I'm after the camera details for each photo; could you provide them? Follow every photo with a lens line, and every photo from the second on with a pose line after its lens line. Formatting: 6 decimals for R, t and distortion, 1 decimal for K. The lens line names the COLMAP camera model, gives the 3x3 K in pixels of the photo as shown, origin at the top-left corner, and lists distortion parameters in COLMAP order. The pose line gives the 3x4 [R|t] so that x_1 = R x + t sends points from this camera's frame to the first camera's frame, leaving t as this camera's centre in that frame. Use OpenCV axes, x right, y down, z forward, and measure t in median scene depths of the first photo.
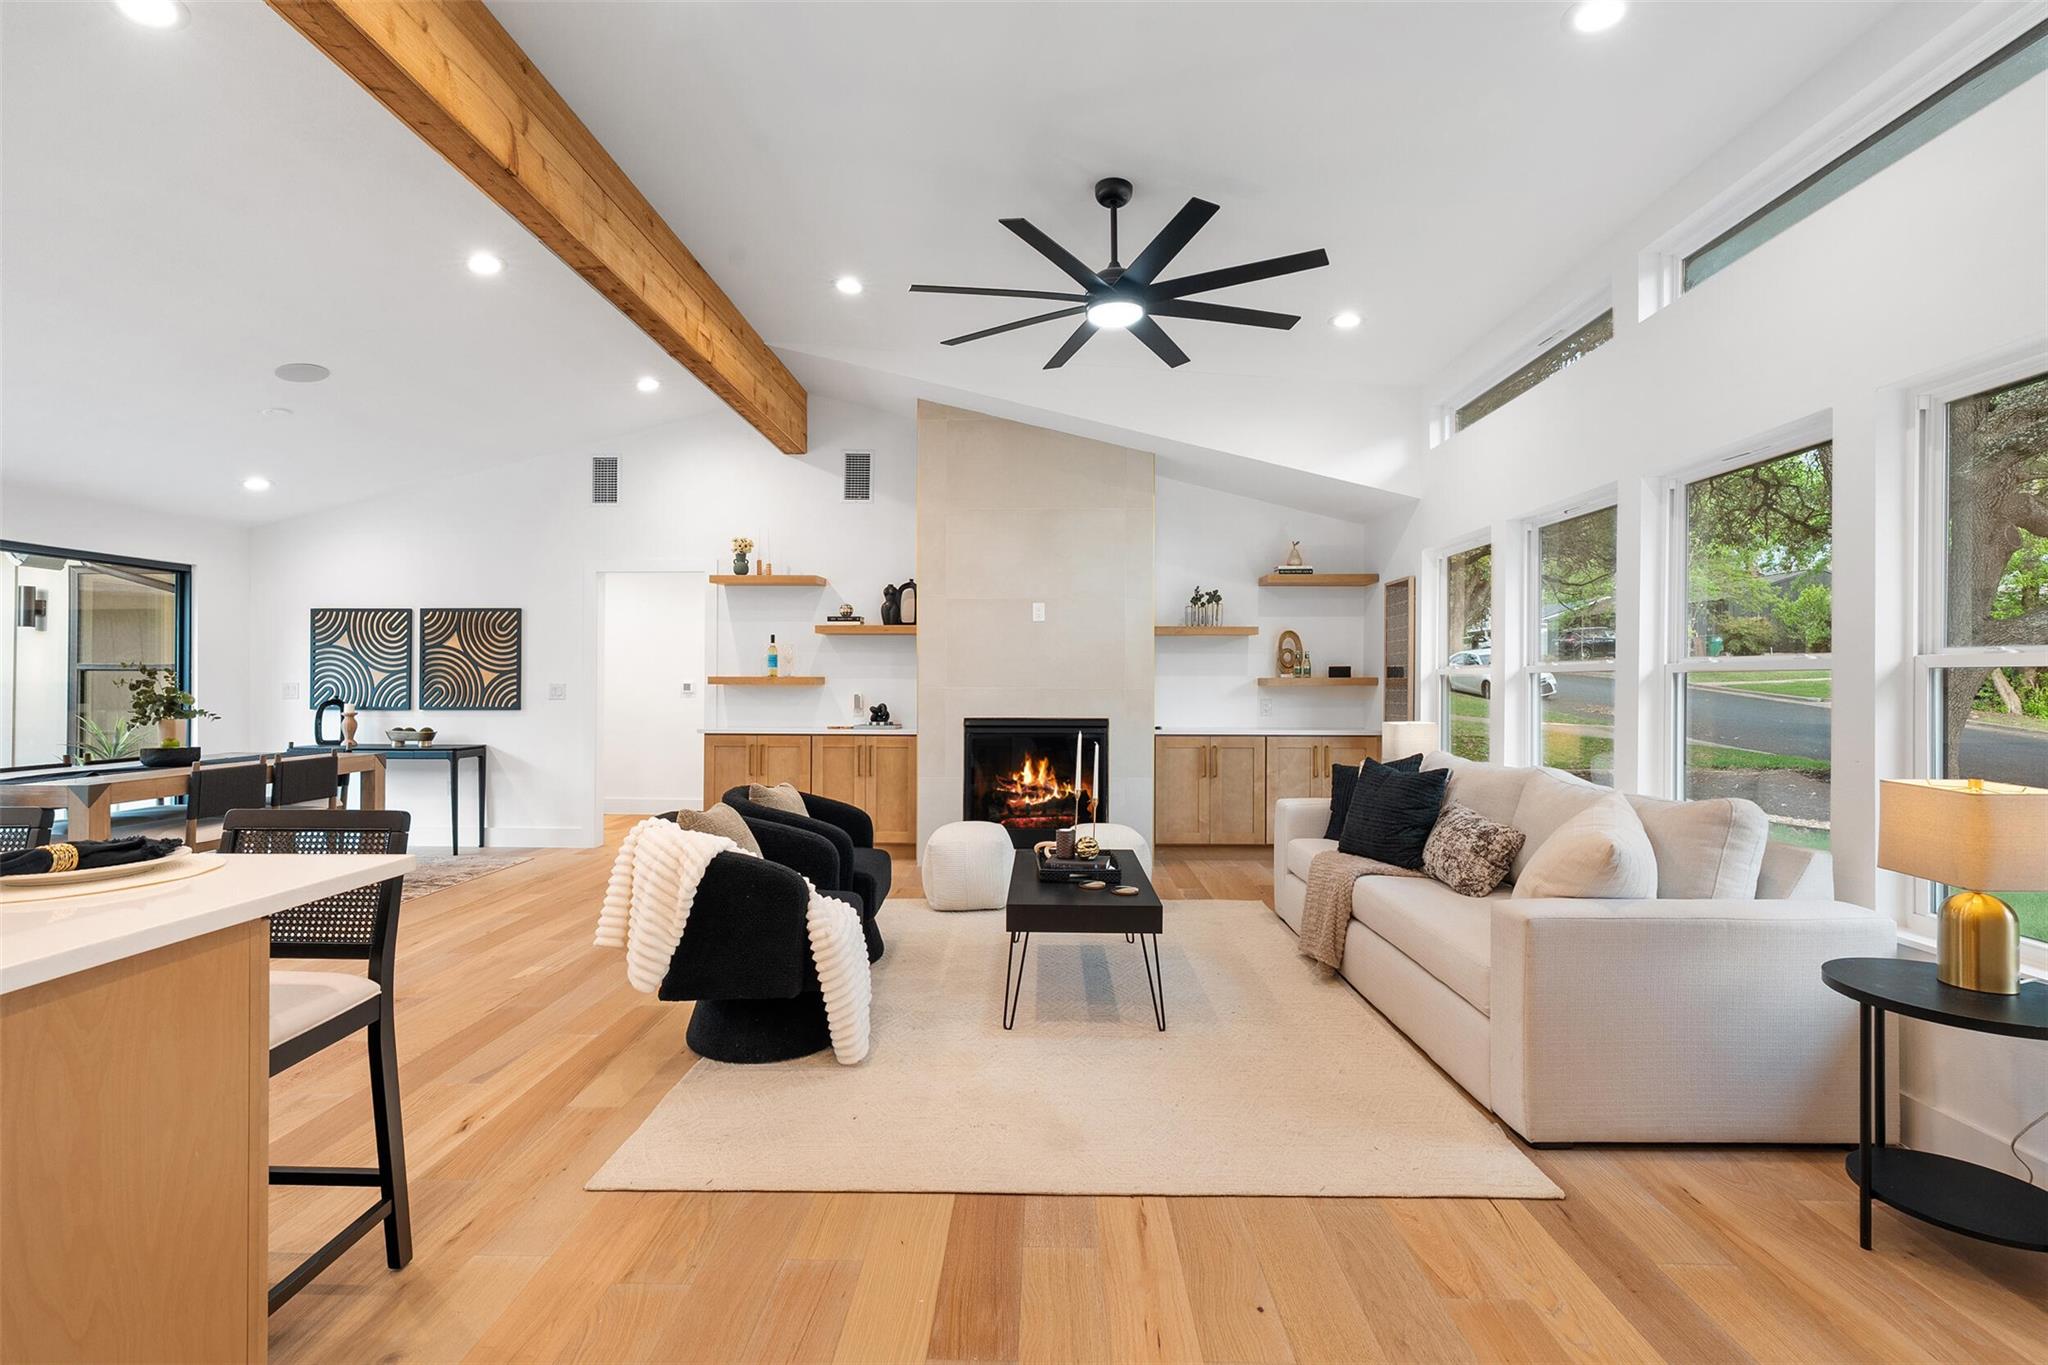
lens RADIAL K [[911.3, 0, 1026.5], [0, 911.3, 678.3], [0, 0, 1]] dist [-0.007361, 0.002843]
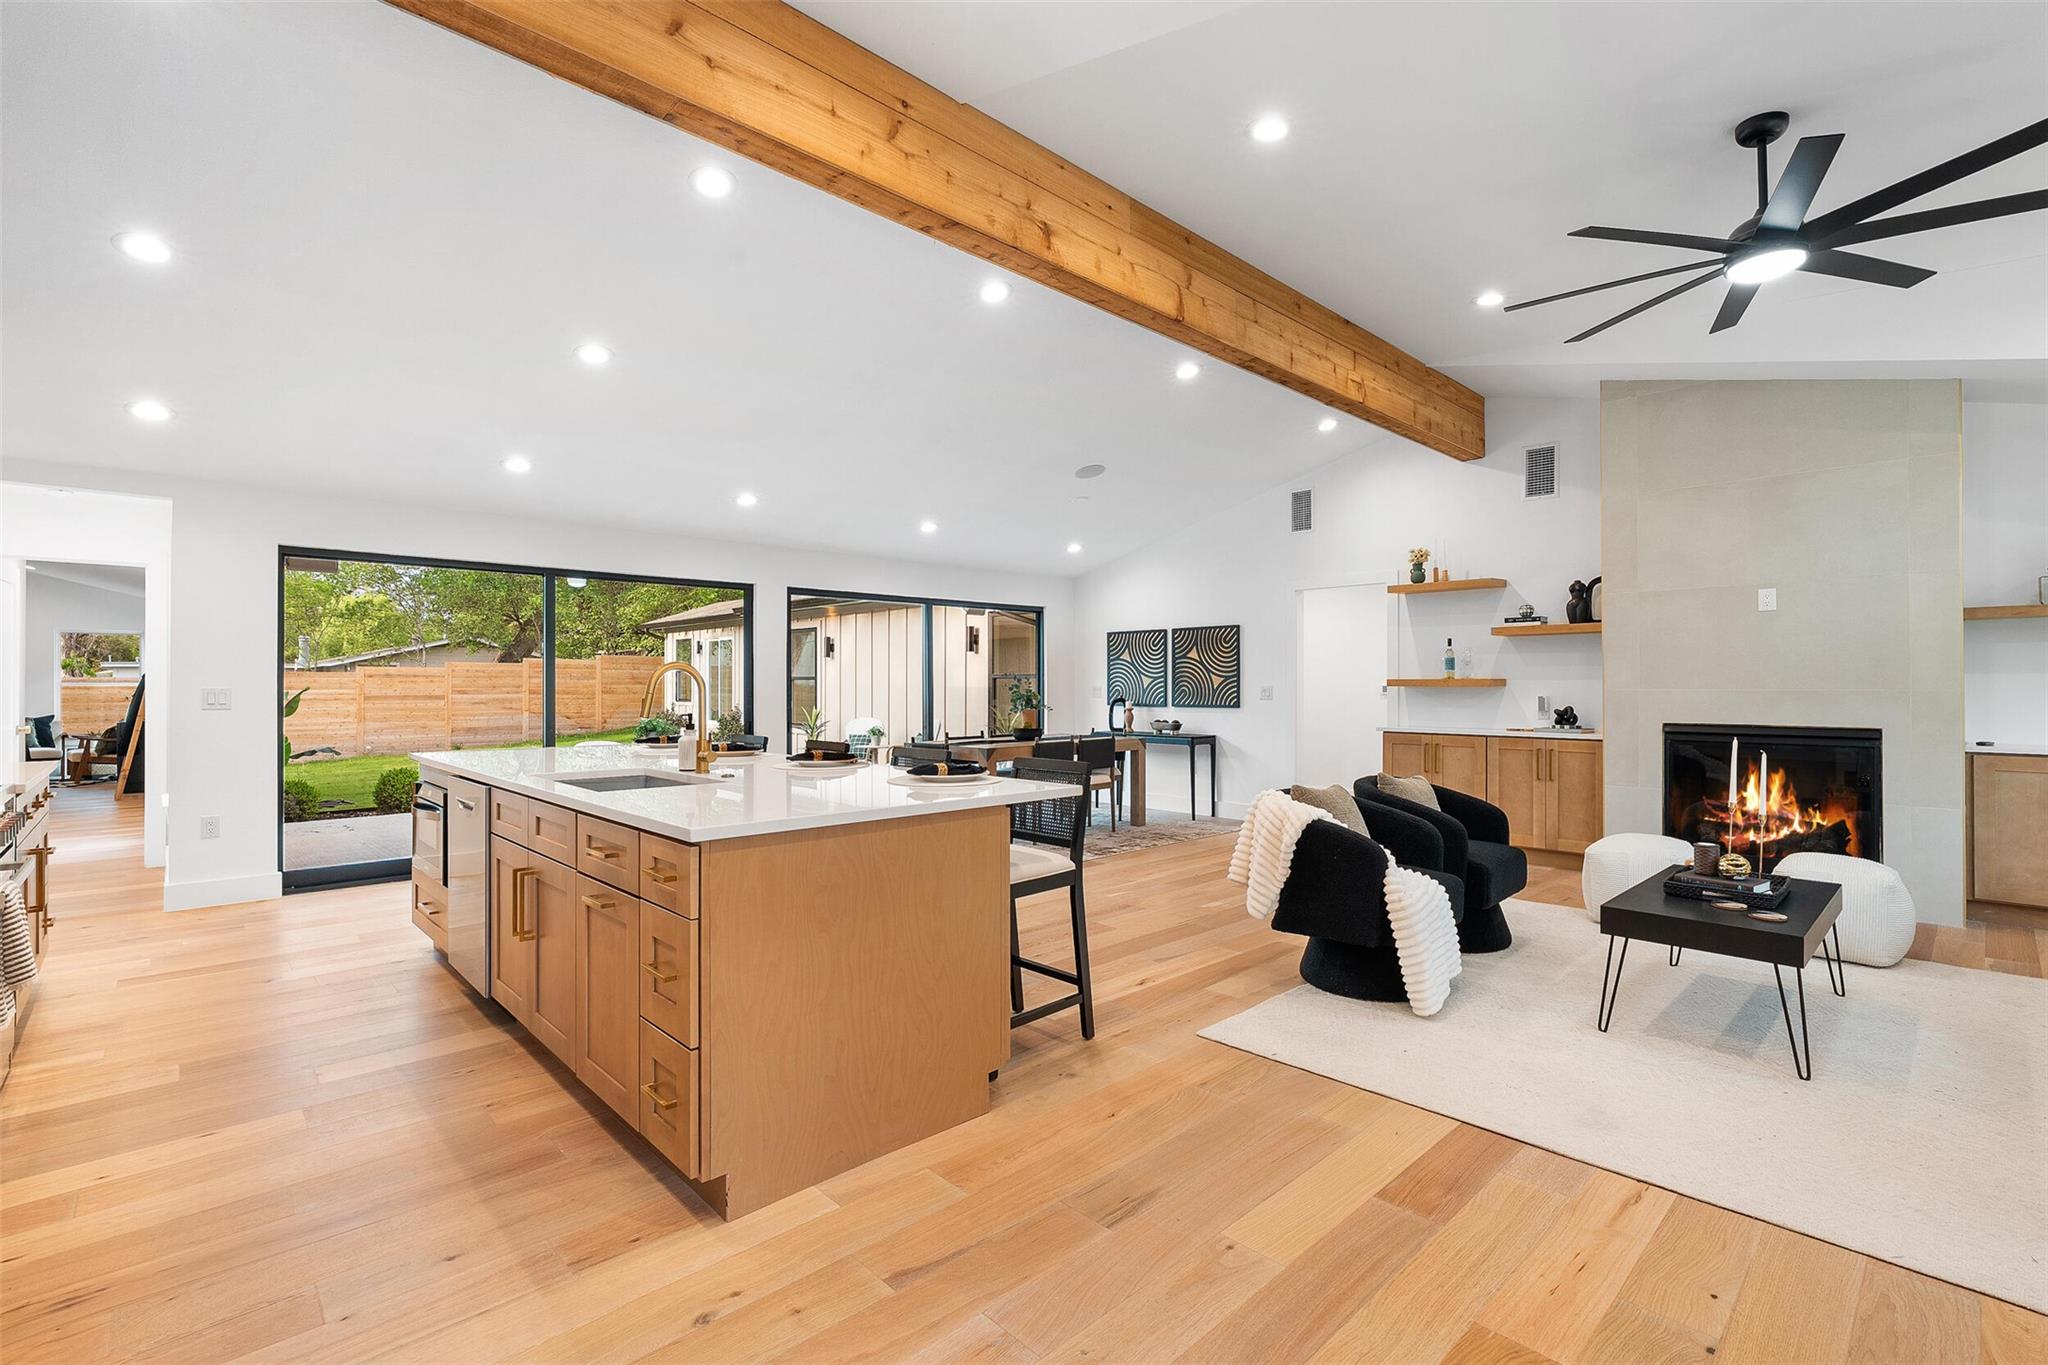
lens RADIAL K [[911.3, 0, 1034.9], [0, 911.3, 680.0], [0, 0, 1]] dist [-0.007361, 0.002843]
pose [[0.711213, -0.007072, -0.702941, 0.115455], [0.006149, 0.999974, -0.003840, 0.000411], [0.702950, -0.001591, 0.711237, -0.069146]]
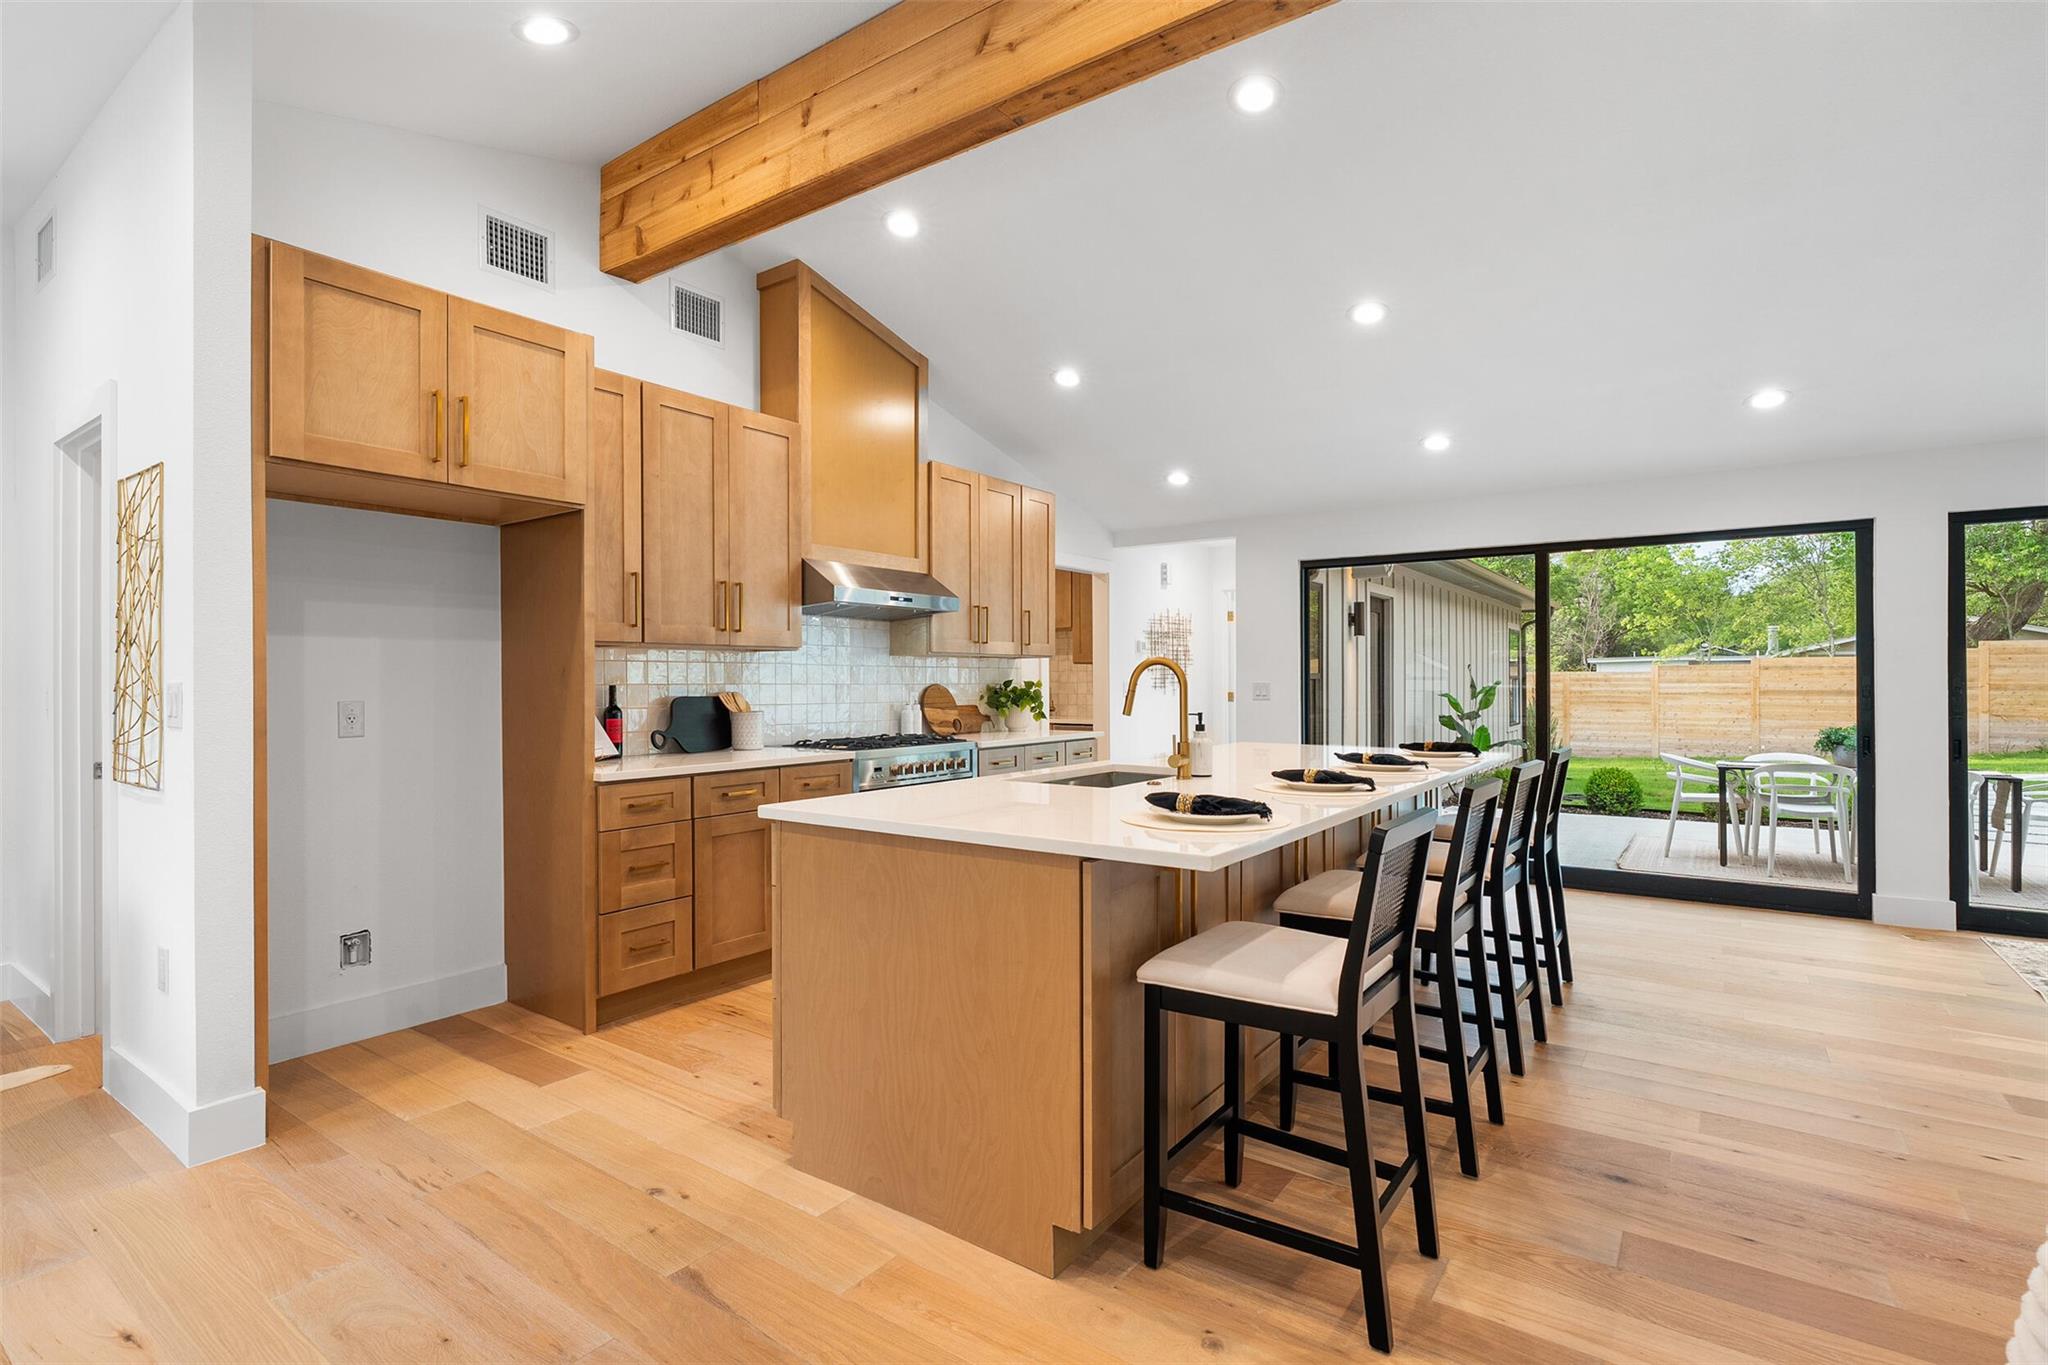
lens RADIAL K [[979.0, 0, 1029.9], [0, 979.0, 680.5], [0, 0, 1]] dist [-0.001728, 0.001498]
pose [[-0.559682, -0.001238, -0.828706, 0.078303], [0.006264, 0.999964, -0.005724, 0.001951], [0.828684, -0.008394, -0.559654, 0.368000]]
